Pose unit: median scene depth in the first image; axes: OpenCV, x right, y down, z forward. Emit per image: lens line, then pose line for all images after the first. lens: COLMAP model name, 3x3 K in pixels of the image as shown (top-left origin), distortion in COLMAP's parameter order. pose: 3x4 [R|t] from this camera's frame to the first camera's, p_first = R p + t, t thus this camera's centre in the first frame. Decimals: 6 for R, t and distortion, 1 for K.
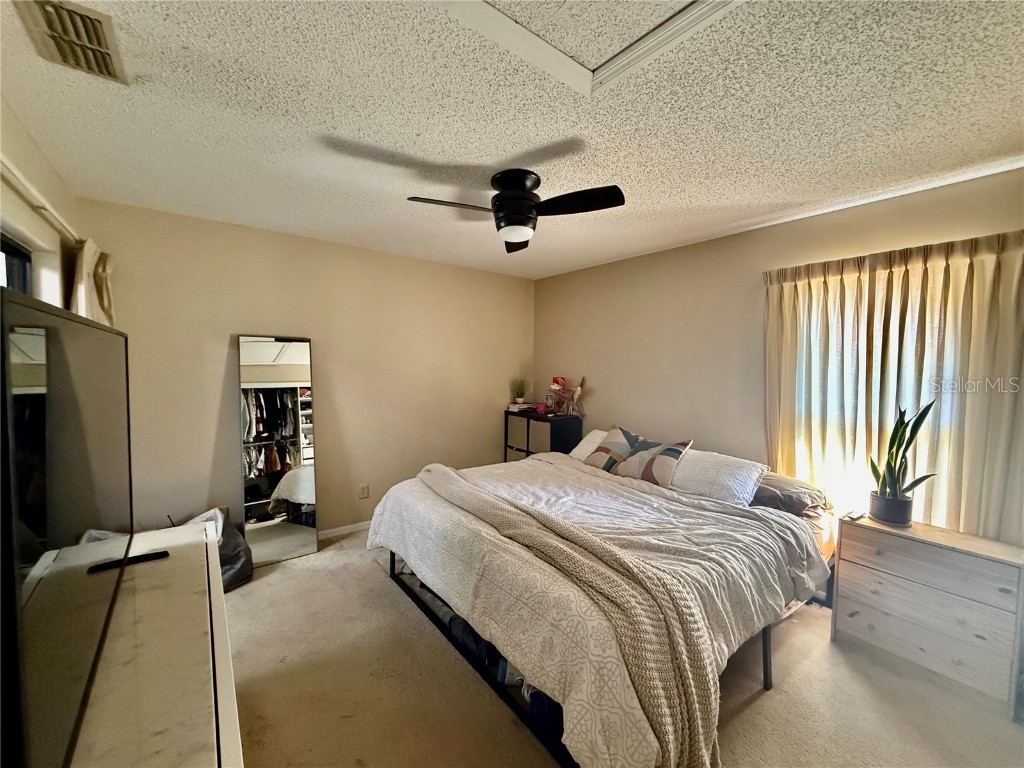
lens RADIAL K [[407.1, 0, 509.1], [0, 407.1, 382.6], [0, 0, 1]] dist [-0.000942, 0.000221]
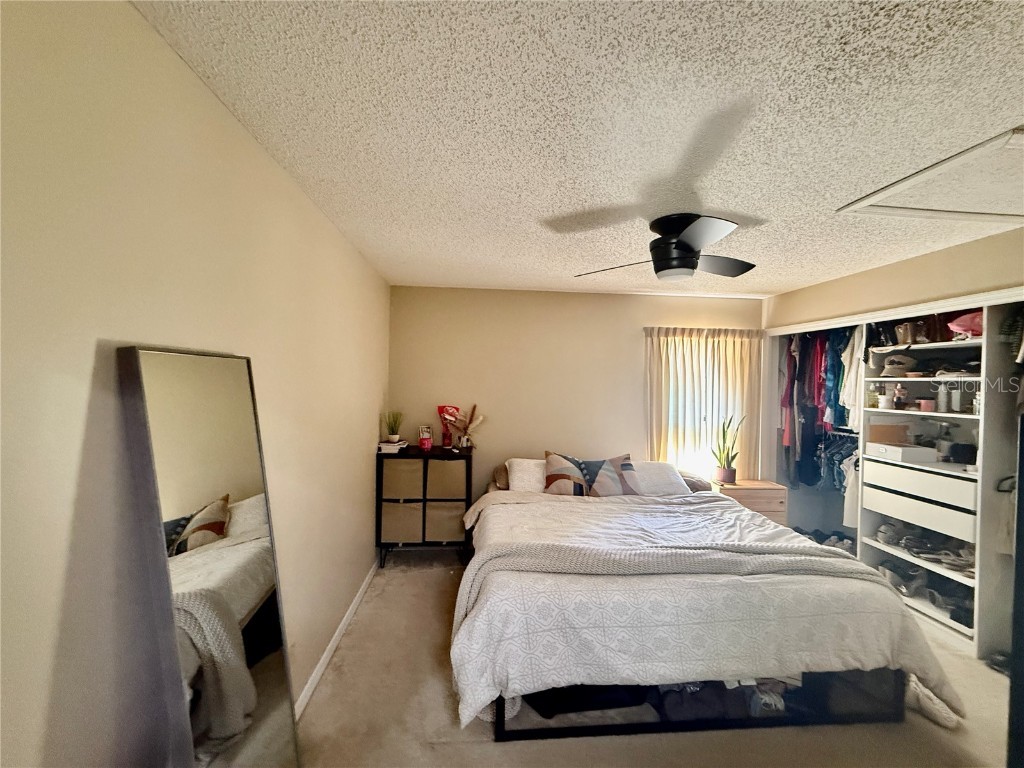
lens RADIAL K [[407.1, 0, 509.0], [0, 407.1, 381.8], [0, 0, 1]] dist [-0.000942, 0.000221]
pose [[0.554999, -0.010032, 0.831791, -0.937410], [0.028597, 0.999566, -0.007025, -0.097402], [-0.831360, 0.027685, 0.555045, 0.709700]]
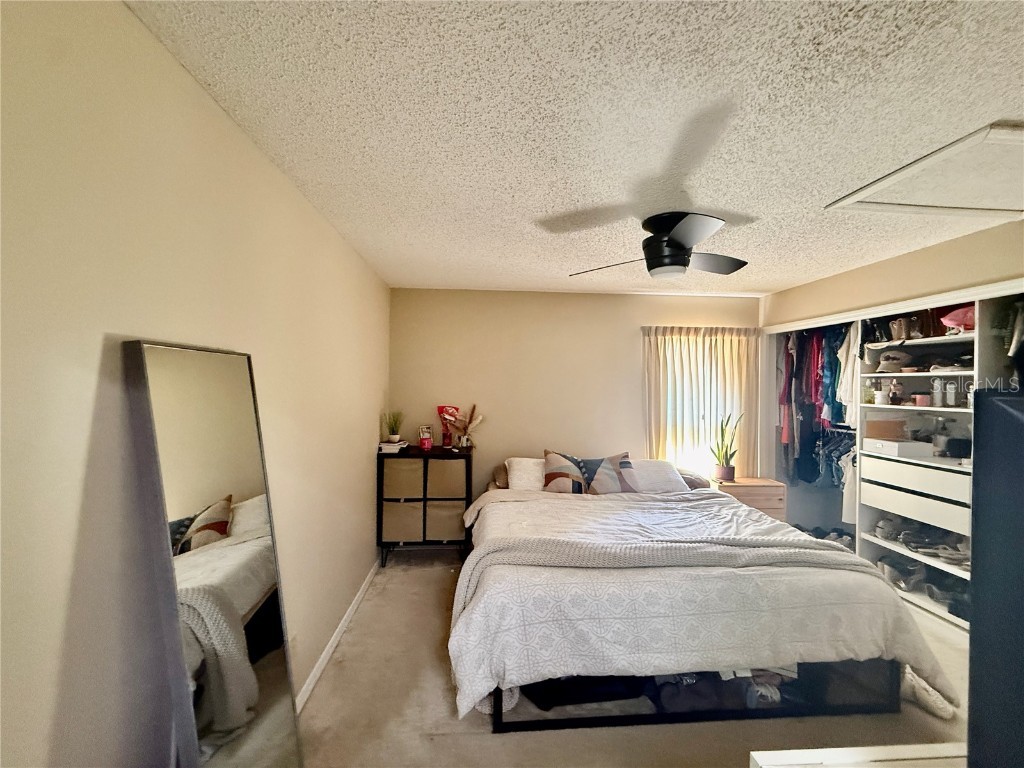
lens RADIAL K [[407.1, 0, 508.8], [0, 407.1, 381.6], [0, 0, 1]] dist [-0.000942, 0.000221]
pose [[0.560606, -0.007188, 0.828052, -0.942255], [0.037236, 0.999170, -0.016536, -0.082824], [-0.827245, 0.040104, 0.560408, 0.689748]]
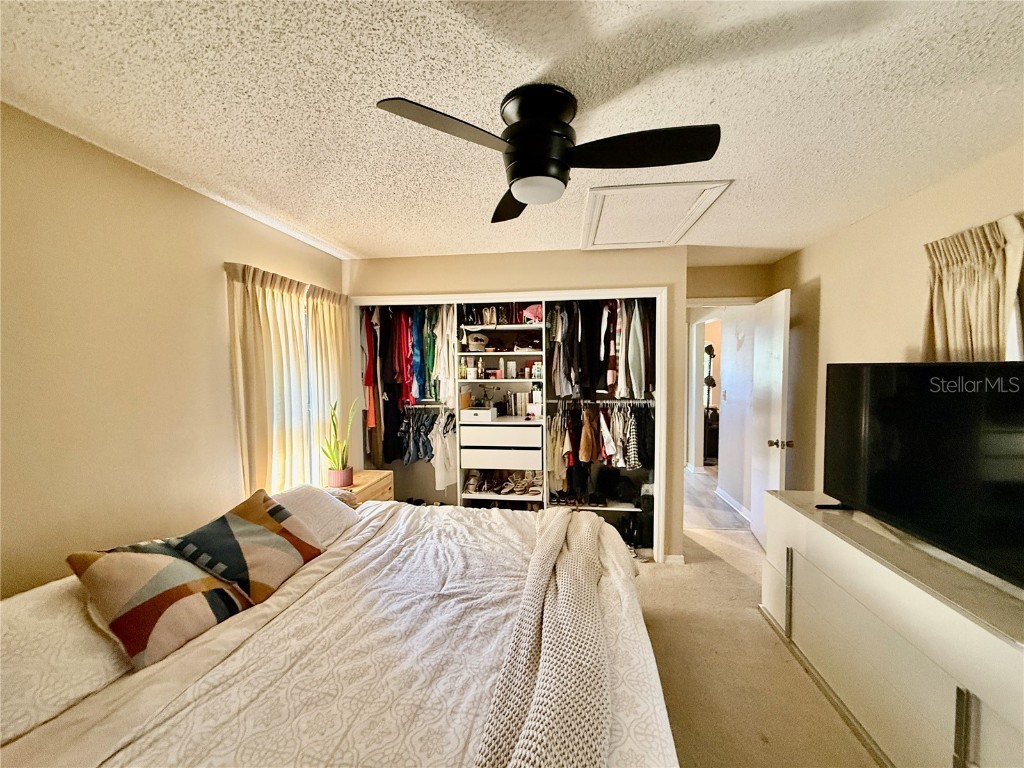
lens RADIAL K [[407.1, 0, 507.3], [0, 407.1, 382.3], [0, 0, 1]] dist [-0.000942, 0.000221]
pose [[-0.694355, -0.041952, 0.718409, -0.390800], [0.030515, 0.995685, 0.087637, -0.103674], [-0.718986, 0.082773, -0.690079, 1.362118]]
